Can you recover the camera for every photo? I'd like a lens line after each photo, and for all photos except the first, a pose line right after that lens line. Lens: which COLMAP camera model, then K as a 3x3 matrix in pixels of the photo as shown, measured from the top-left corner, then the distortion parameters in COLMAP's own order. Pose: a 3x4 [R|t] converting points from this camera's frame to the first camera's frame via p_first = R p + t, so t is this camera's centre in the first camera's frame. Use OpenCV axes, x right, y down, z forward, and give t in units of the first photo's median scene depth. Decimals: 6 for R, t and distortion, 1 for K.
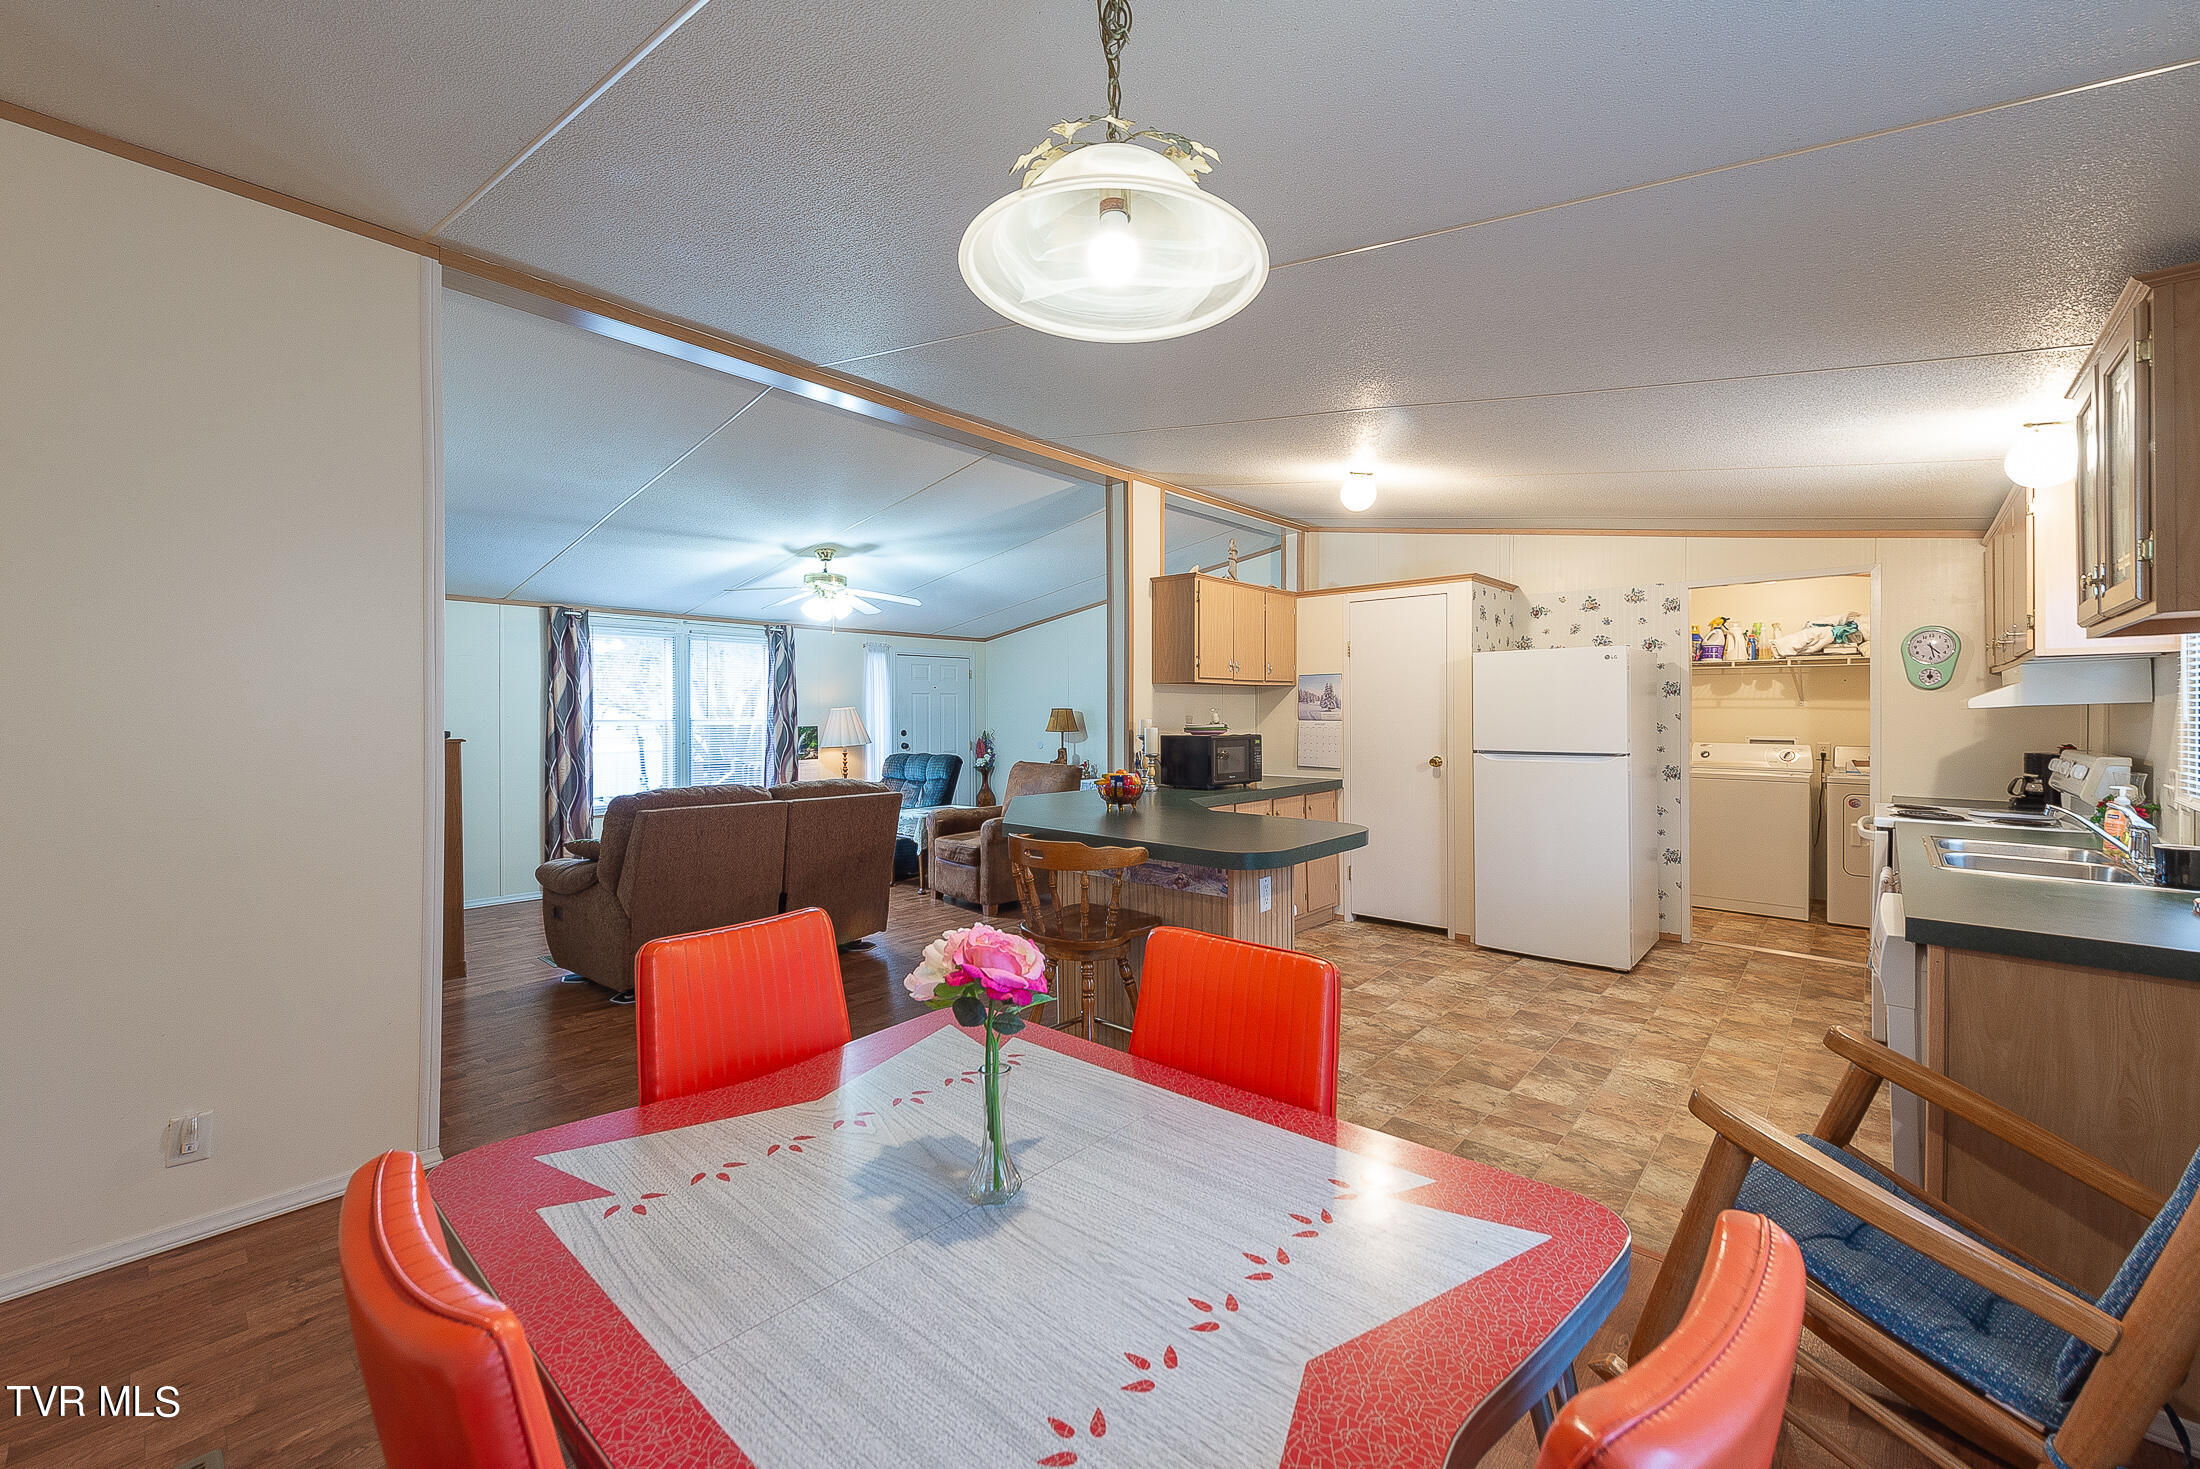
lens RADIAL K [[900.0, 0, 1087.2], [0, 900.0, 723.2], [0, 0, 1]] dist [-0.000804, -0.000095]
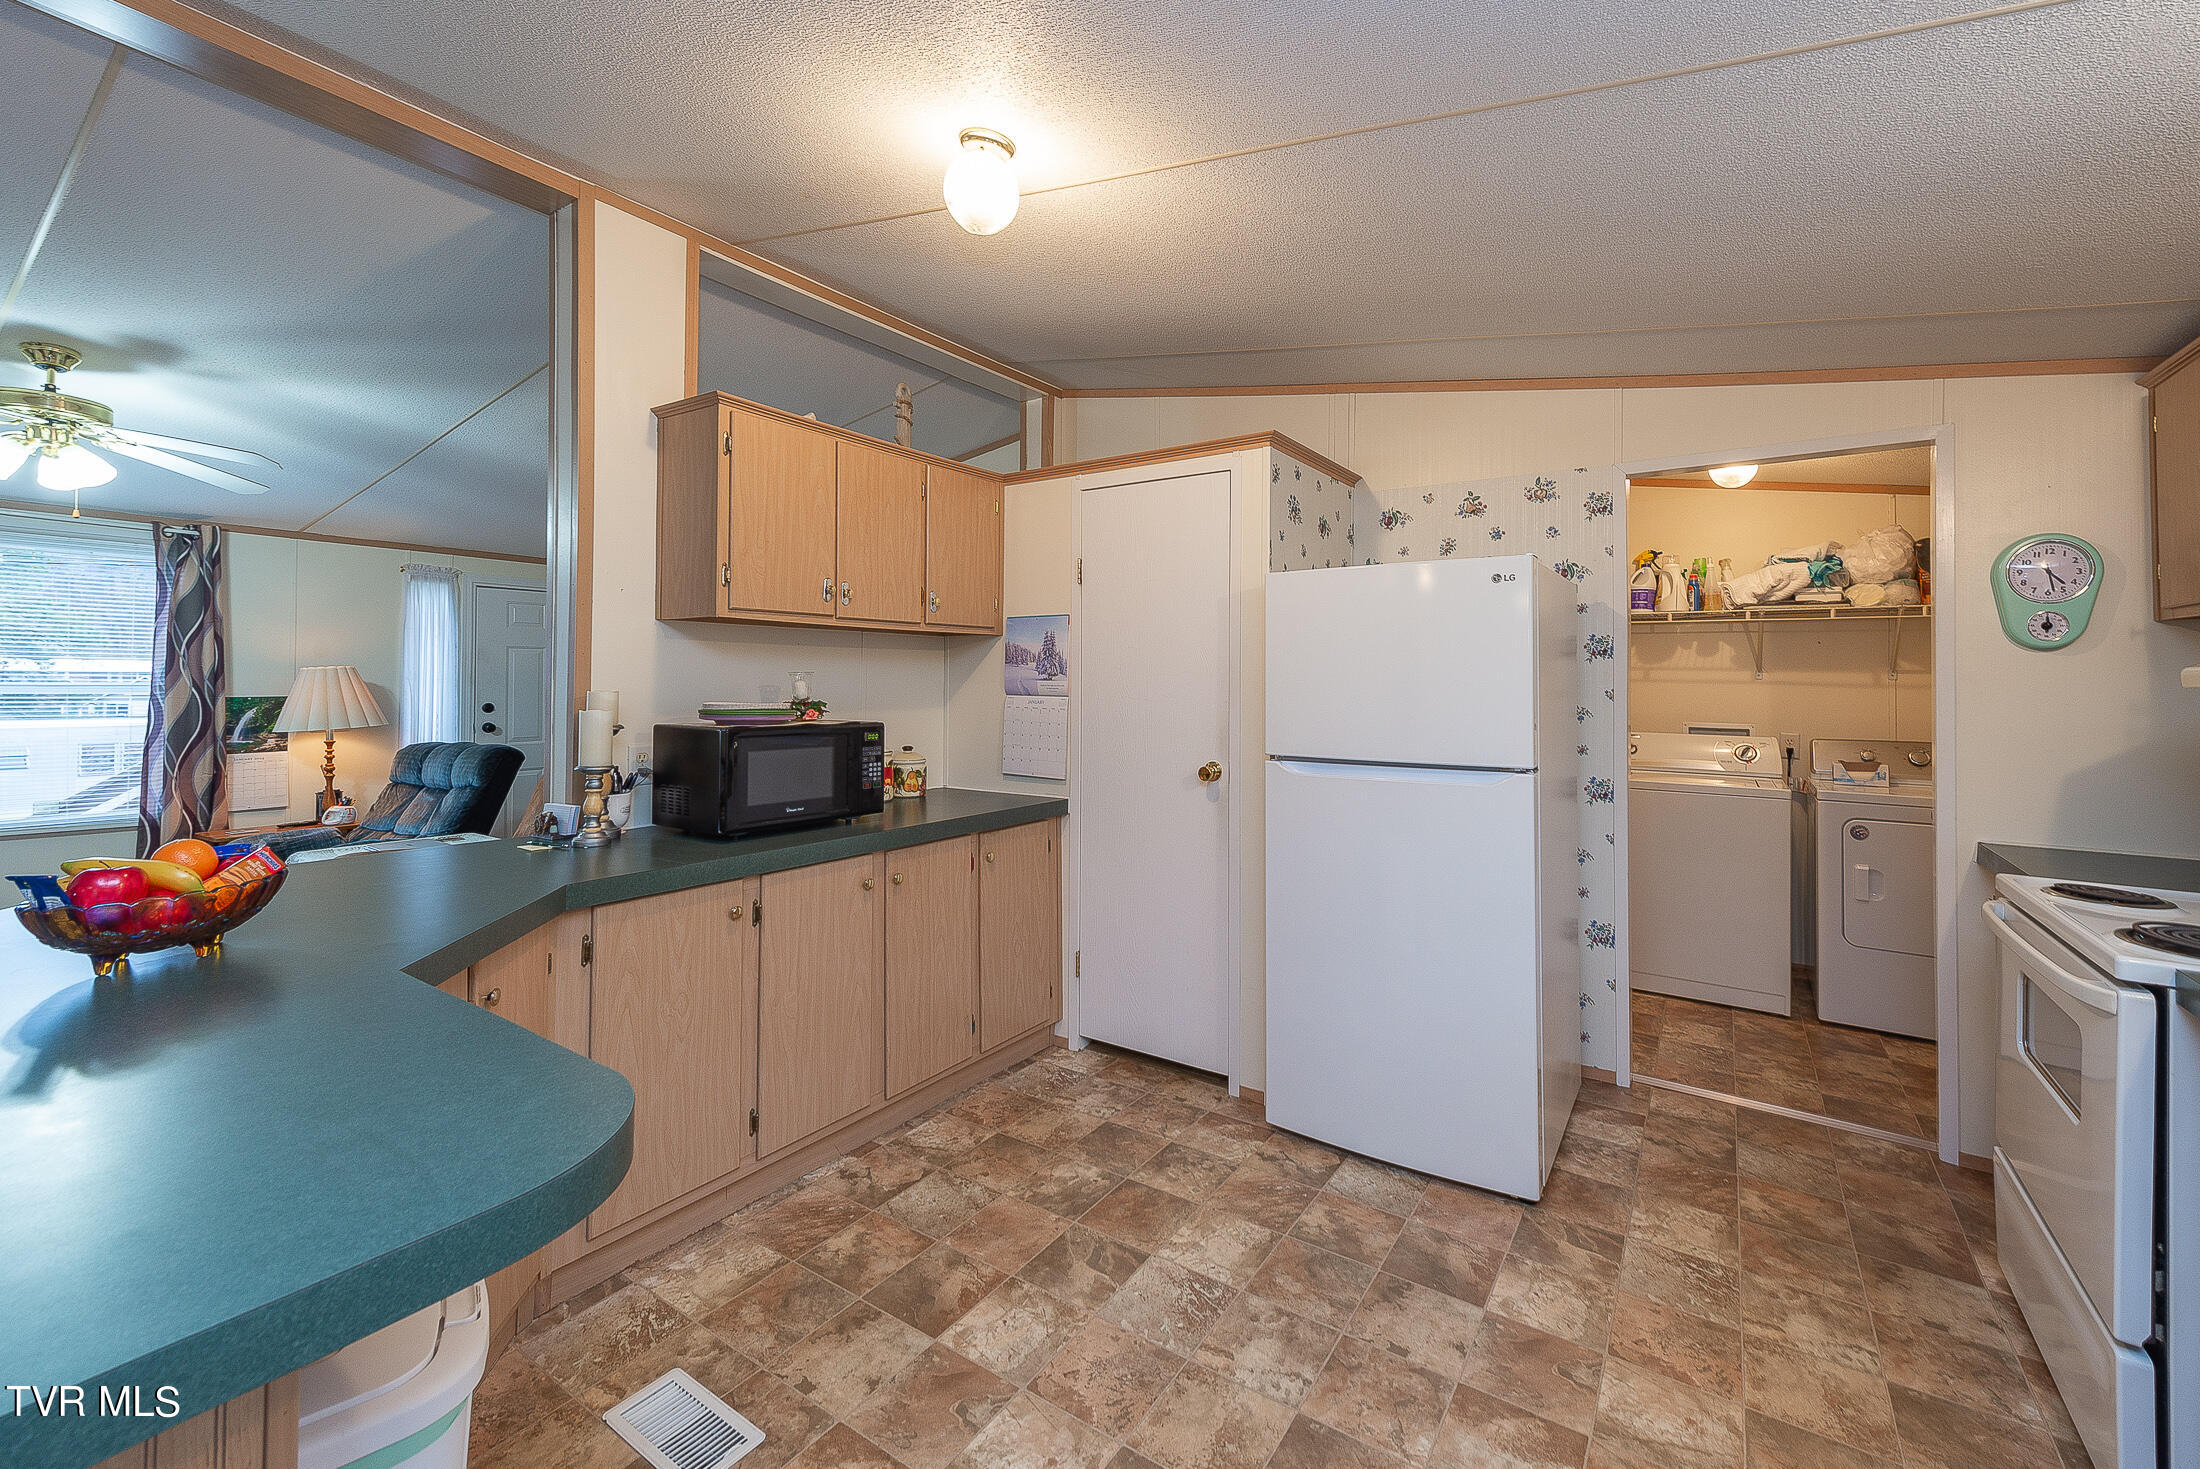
lens RADIAL K [[900.9, 0, 1155.0], [0, 900.9, 673.9], [0, 0, 1]] dist [0.001824, 0.000115]
pose [[0.987297, 0.011418, 0.158473, 0.247750], [-0.008172, 0.999744, -0.021121, -0.005409], [-0.158673, 0.019558, 0.987137, 0.426486]]
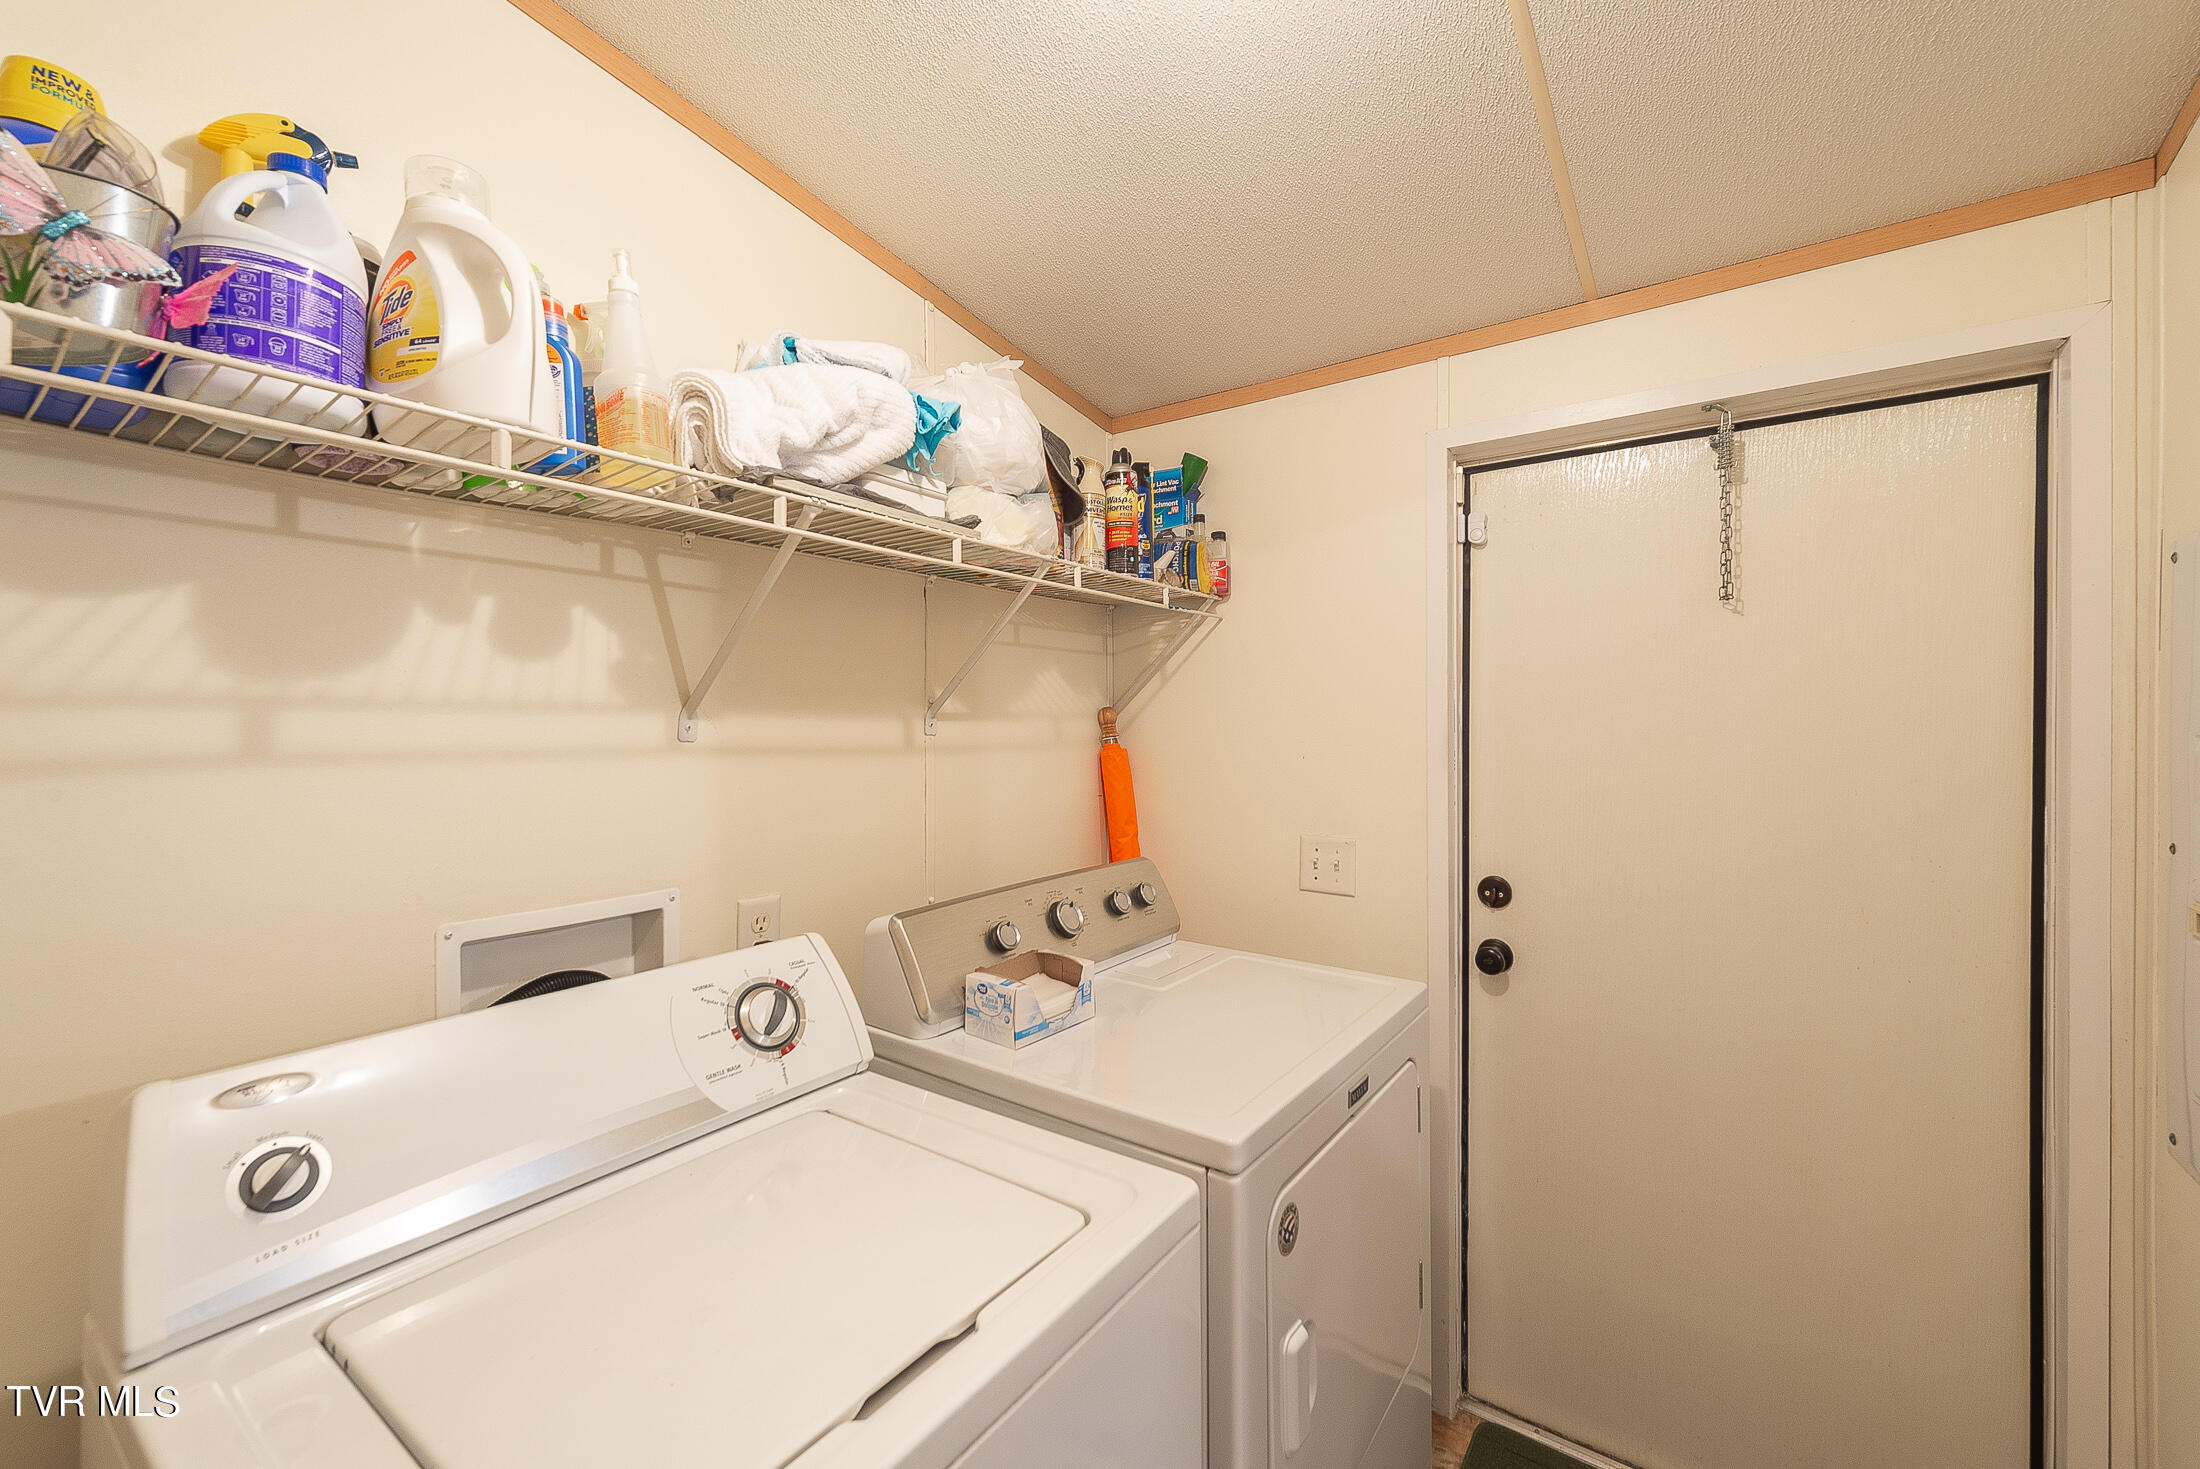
lens RADIAL K [[879.0, 0, 1082.6], [0, 879.0, 725.2], [0, 0, 1]] dist [-0.000120, -0.000048]
pose [[-0.100930, -0.003422, 0.994888, 0.629455], [0.014990, 0.999875, 0.004960, -0.024723], [-0.994781, 0.015414, -0.100867, 1.011919]]
